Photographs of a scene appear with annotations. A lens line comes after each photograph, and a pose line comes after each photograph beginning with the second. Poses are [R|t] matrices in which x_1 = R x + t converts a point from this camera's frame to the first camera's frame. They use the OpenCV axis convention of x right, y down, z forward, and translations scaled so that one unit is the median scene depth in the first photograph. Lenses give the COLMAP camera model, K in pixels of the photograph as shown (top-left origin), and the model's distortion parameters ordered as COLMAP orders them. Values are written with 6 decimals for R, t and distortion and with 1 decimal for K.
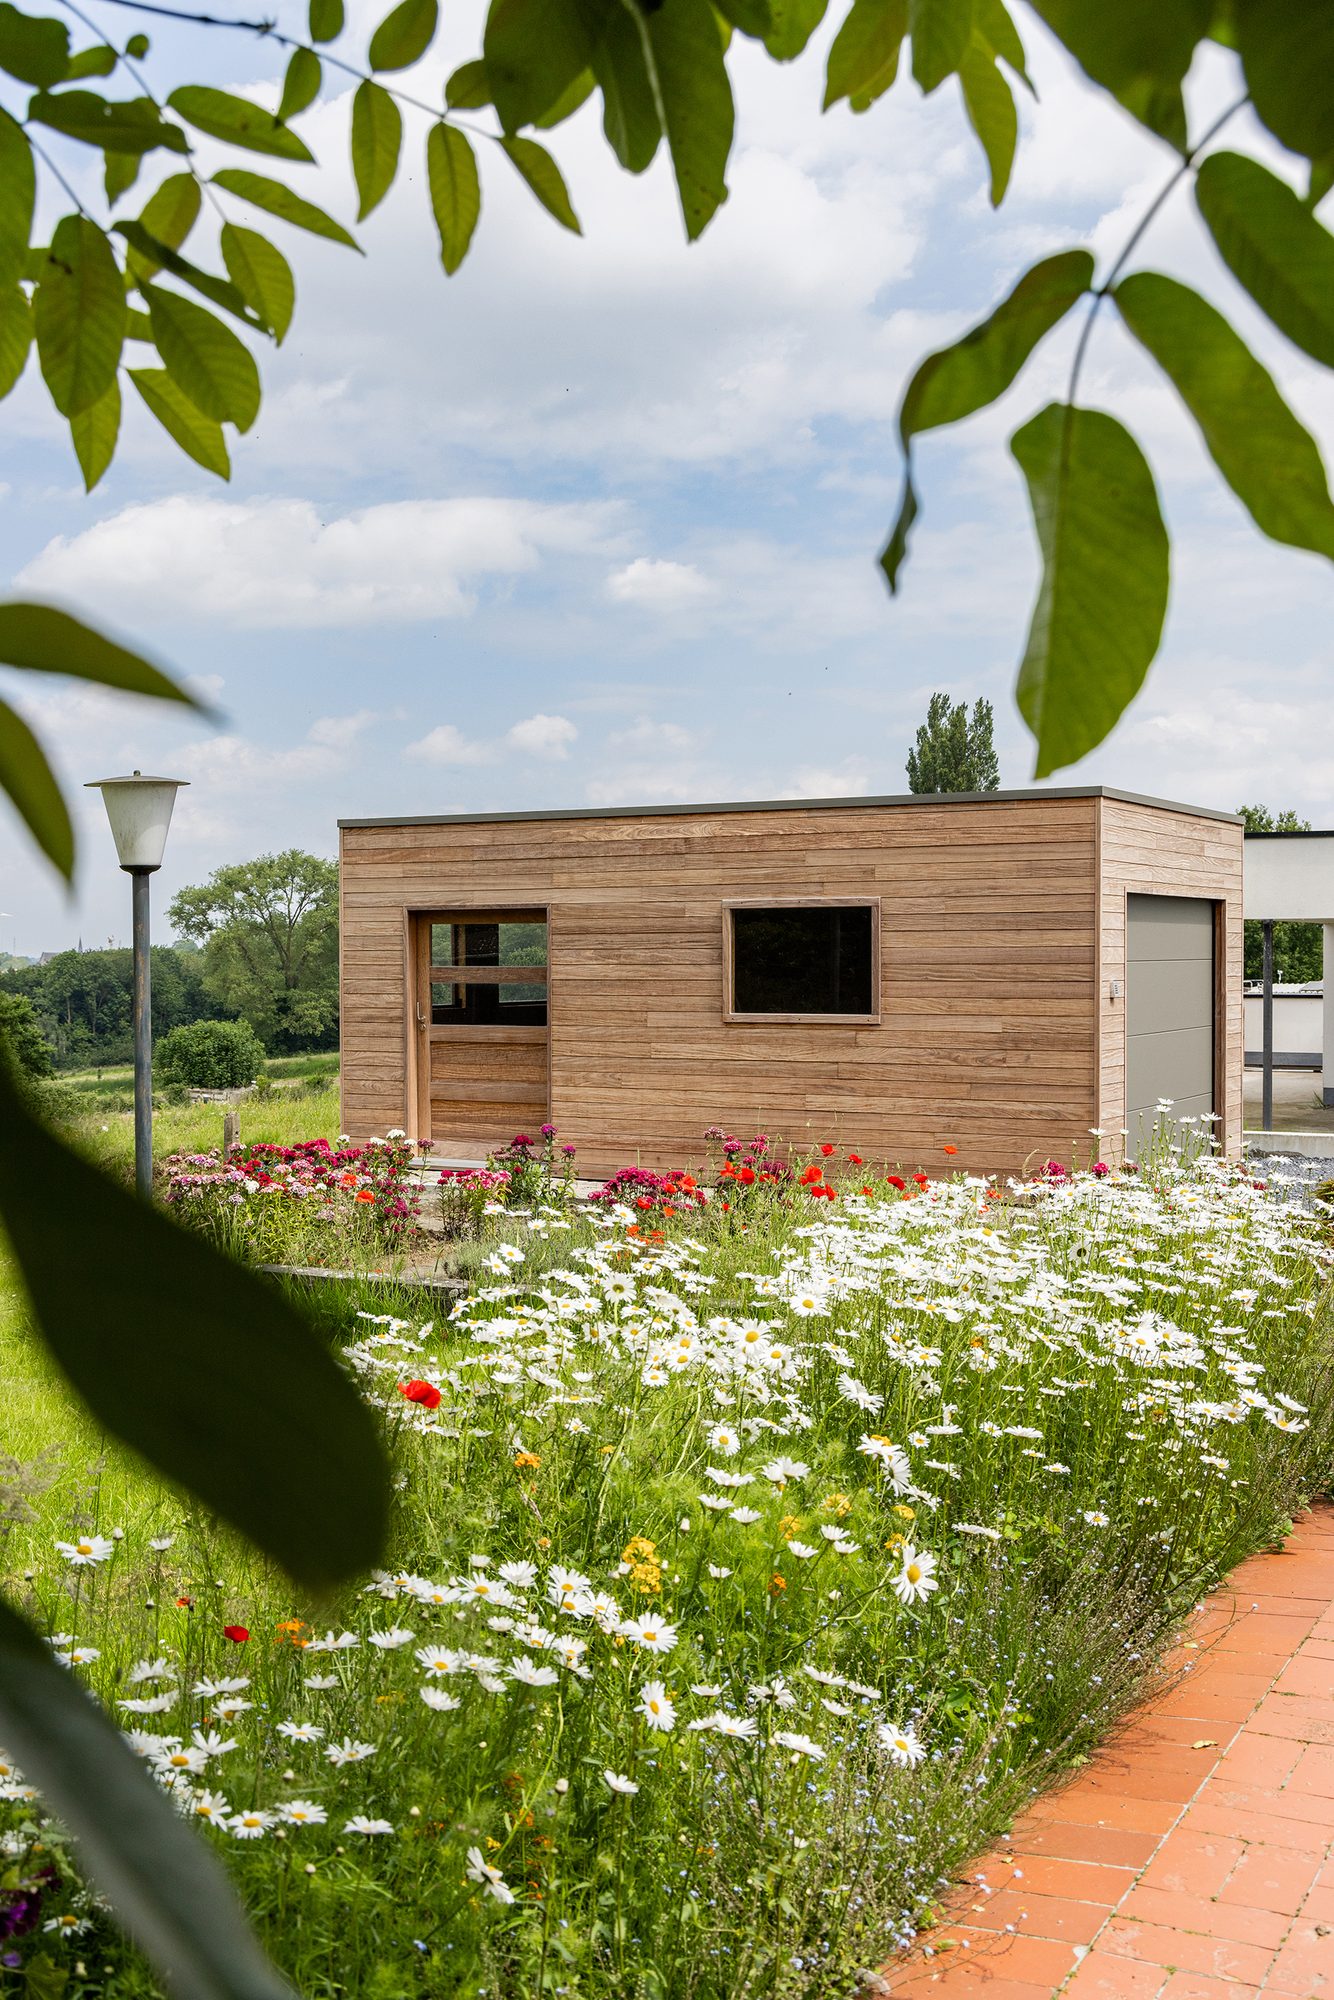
lens RADIAL K [[2122.5, 0, 667.0], [0, 2122.5, 1000.0], [0, 0, 1]] dist [0.013043, 0.001720]
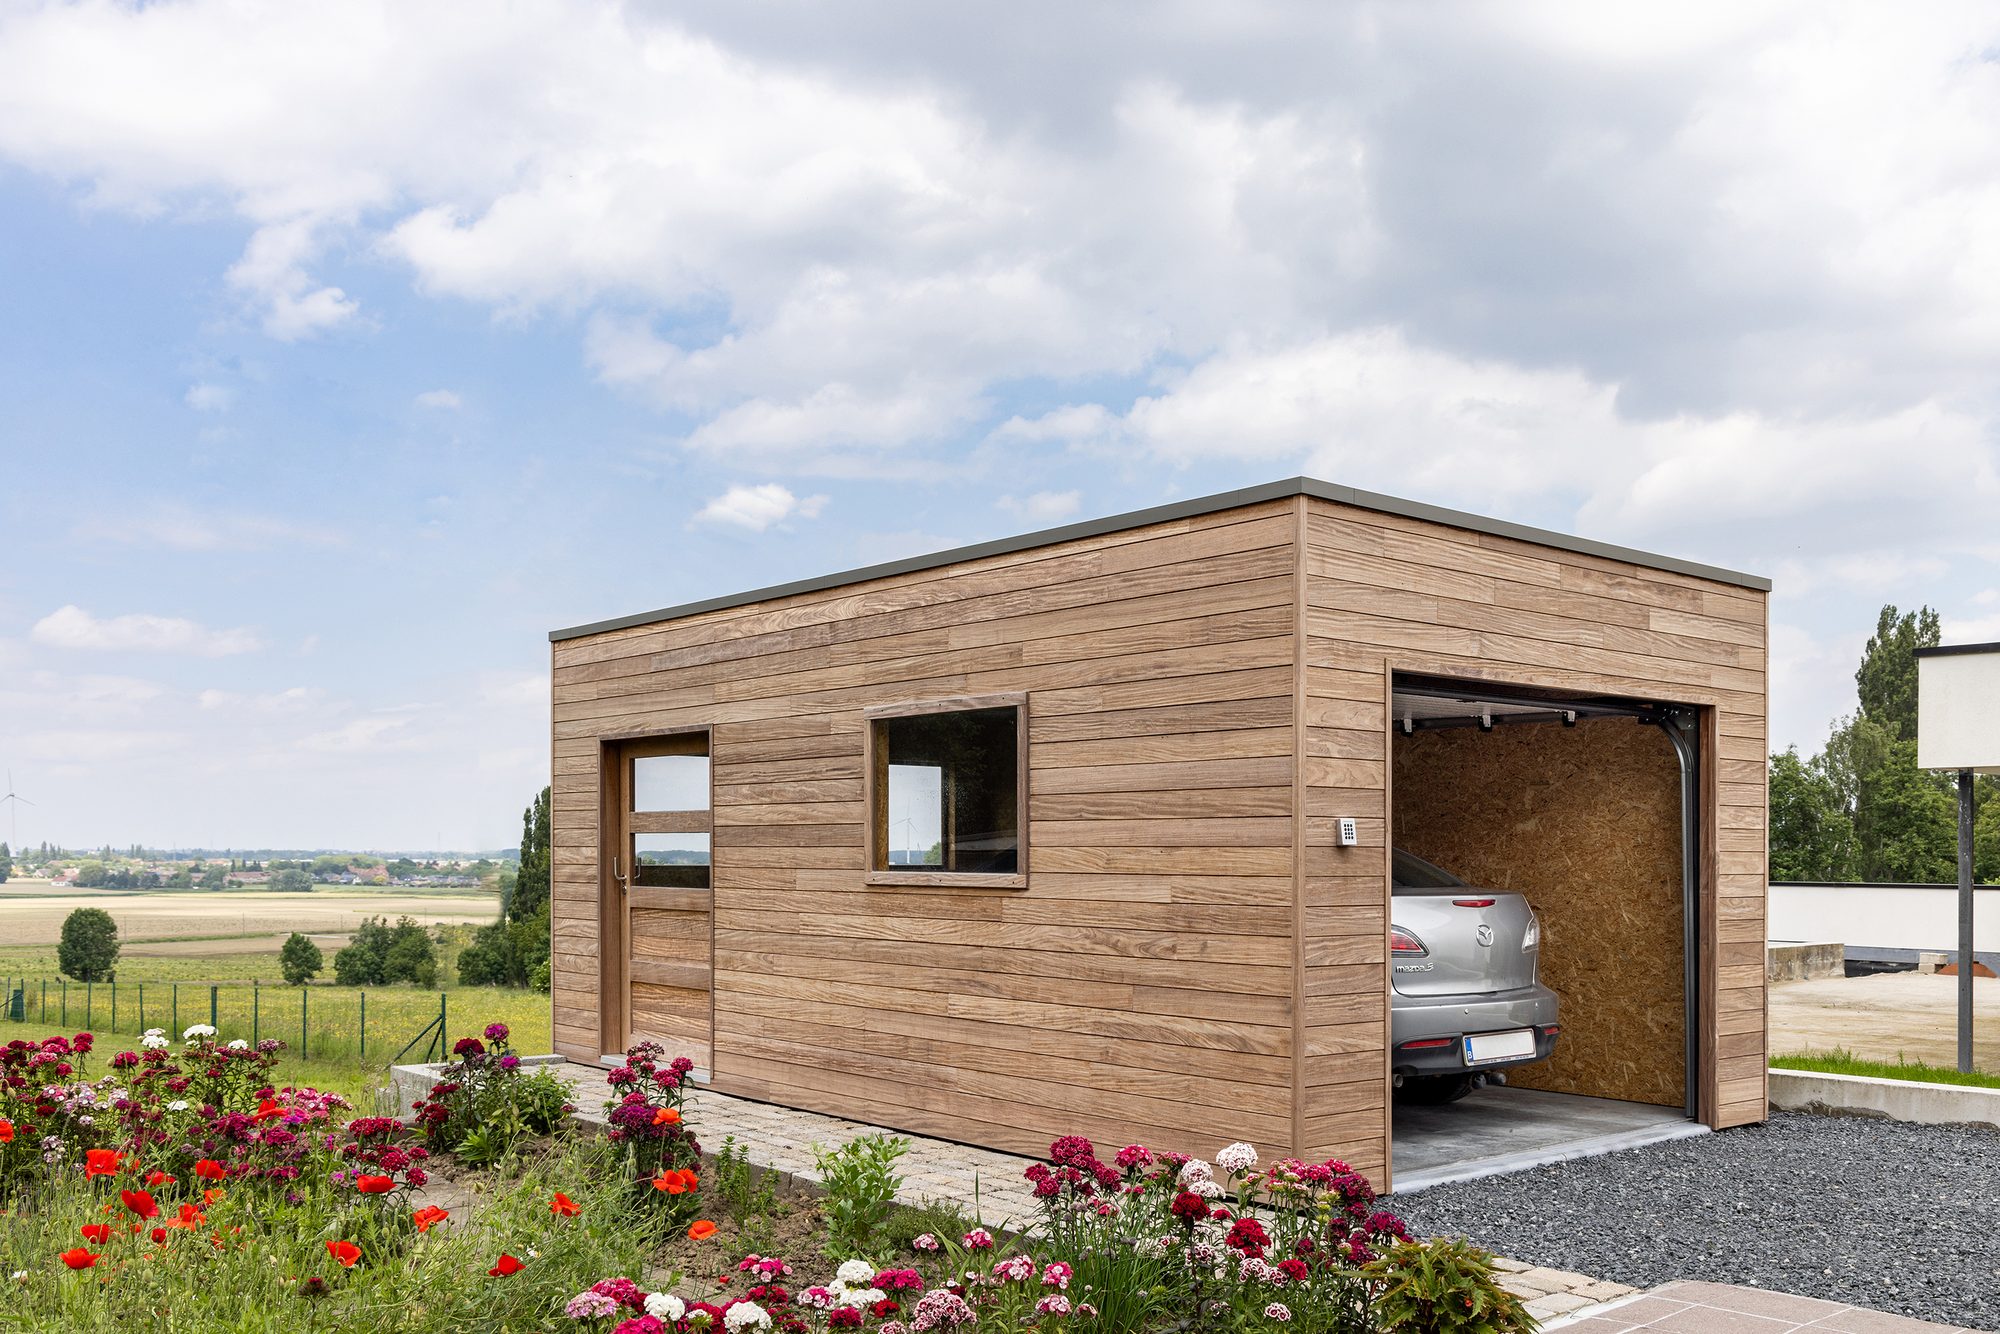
lens RADIAL K [[1769.0, 0, 999.7], [0, 1769.0, 859.6], [0, 0, 1]] dist [-0.006757, 0.008989]
pose [[0.937560, 0.008743, -0.347713, 0.276920], [-0.014873, 0.999777, -0.014965, 0.010742], [0.347505, 0.019202, 0.937482, 0.489488]]
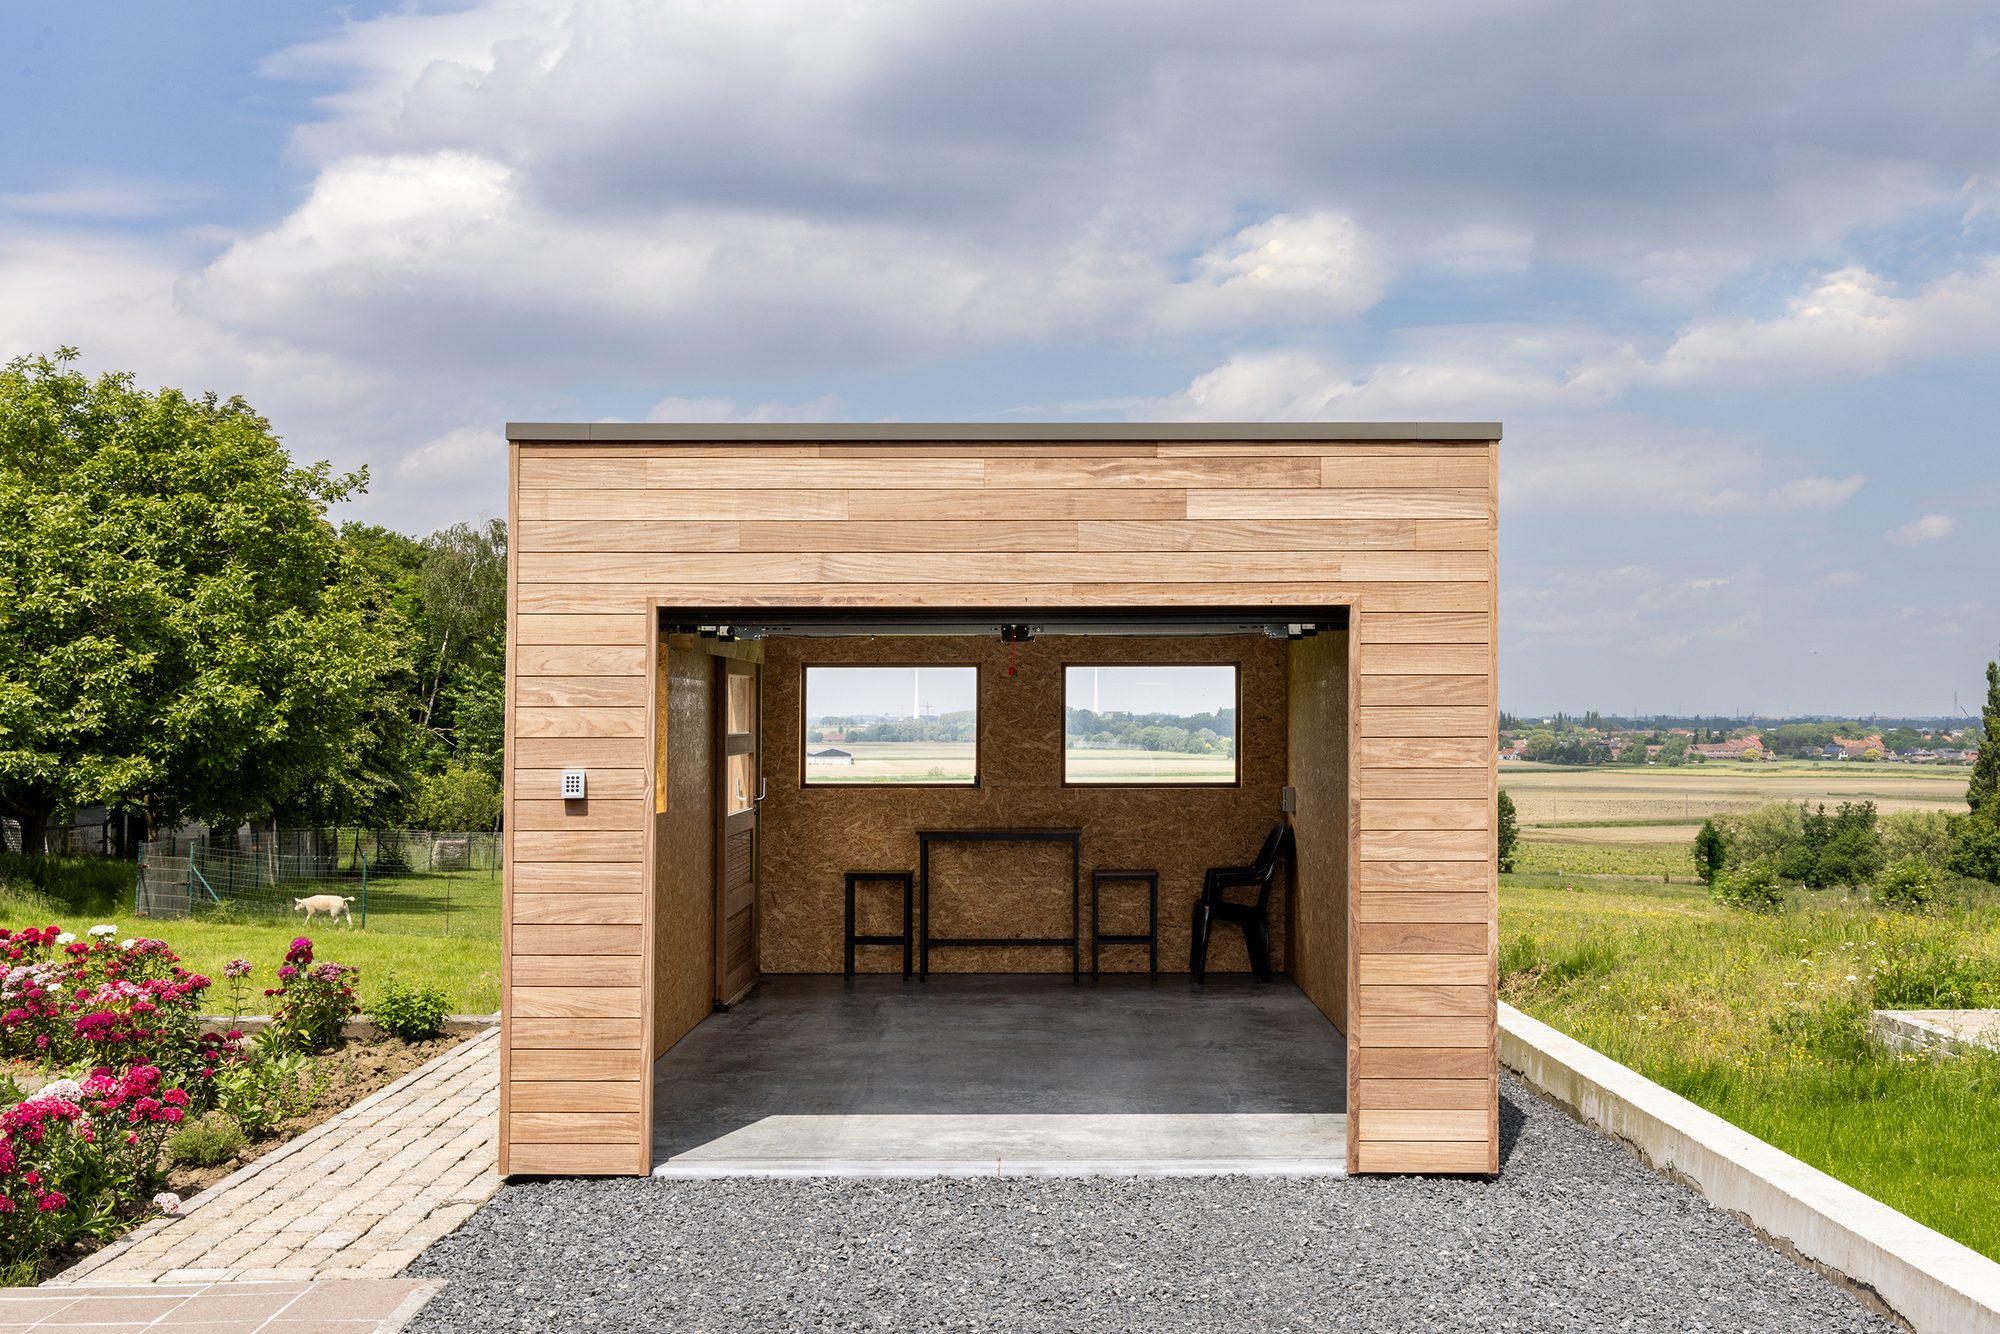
lens RADIAL K [[2246.7, 0, 1043.8], [0, 2246.7, 669.7], [0, 0, 1]] dist [-0.007684, 0.005082]
pose [[0.498359, -0.016272, -0.866818, 0.743786], [-0.018021, 0.999413, -0.029122, -0.018951], [0.866783, 0.030133, 0.497773, 0.777894]]
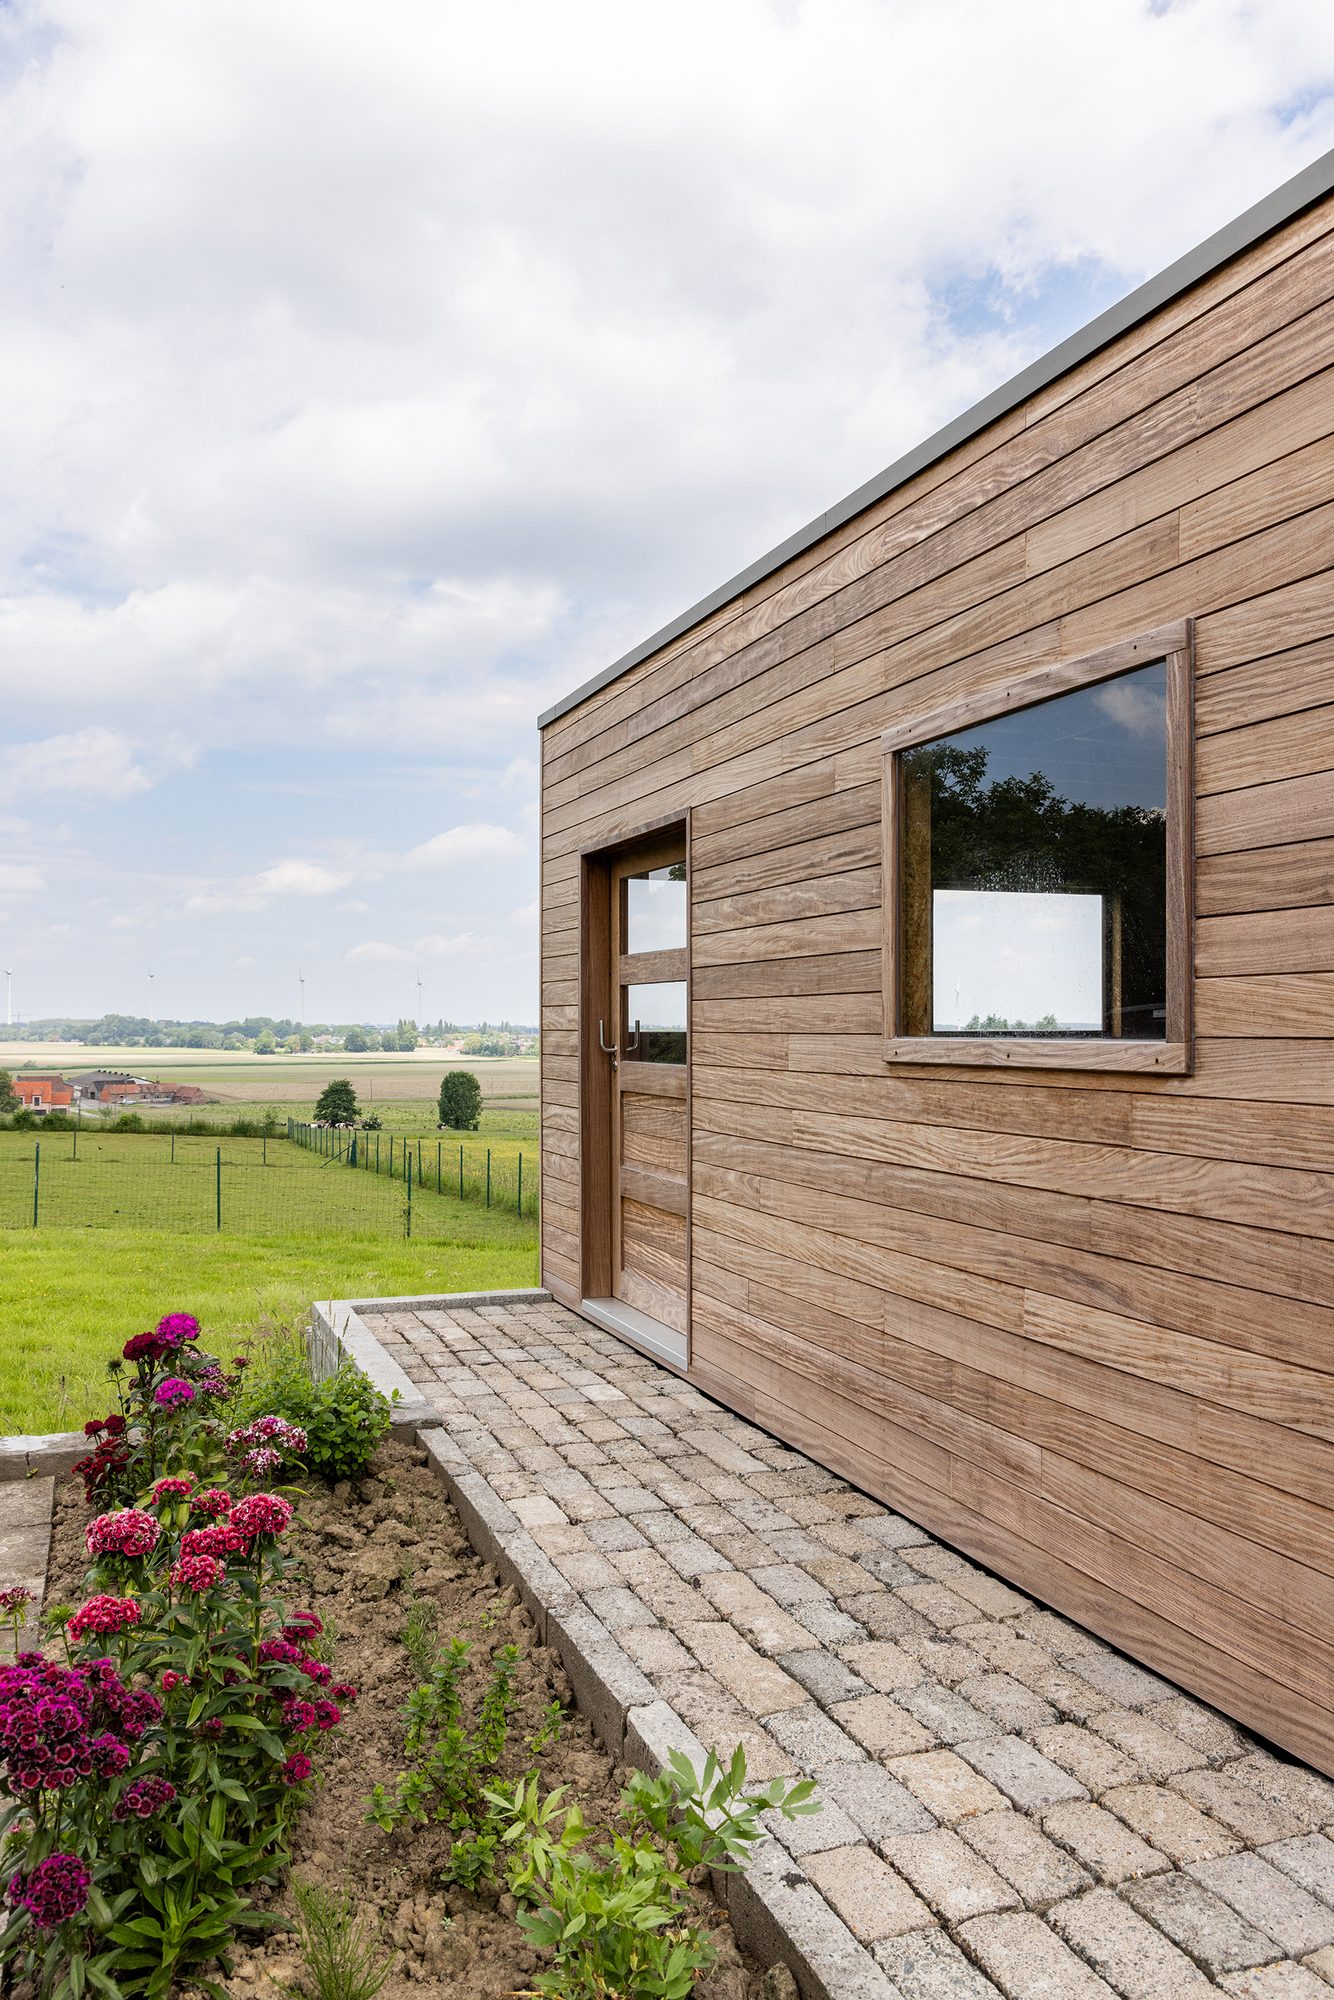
lens RADIAL K [[1521.4, 0, 672.8], [0, 1521.4, 1037.0], [0, 0, 1]] dist [-0.009700, -0.003758]
pose [[0.763536, 0.009441, -0.645696, 0.175670], [-0.018294, 0.999808, -0.007013, 0.008945], [0.645506, 0.017167, 0.763562, 0.798024]]
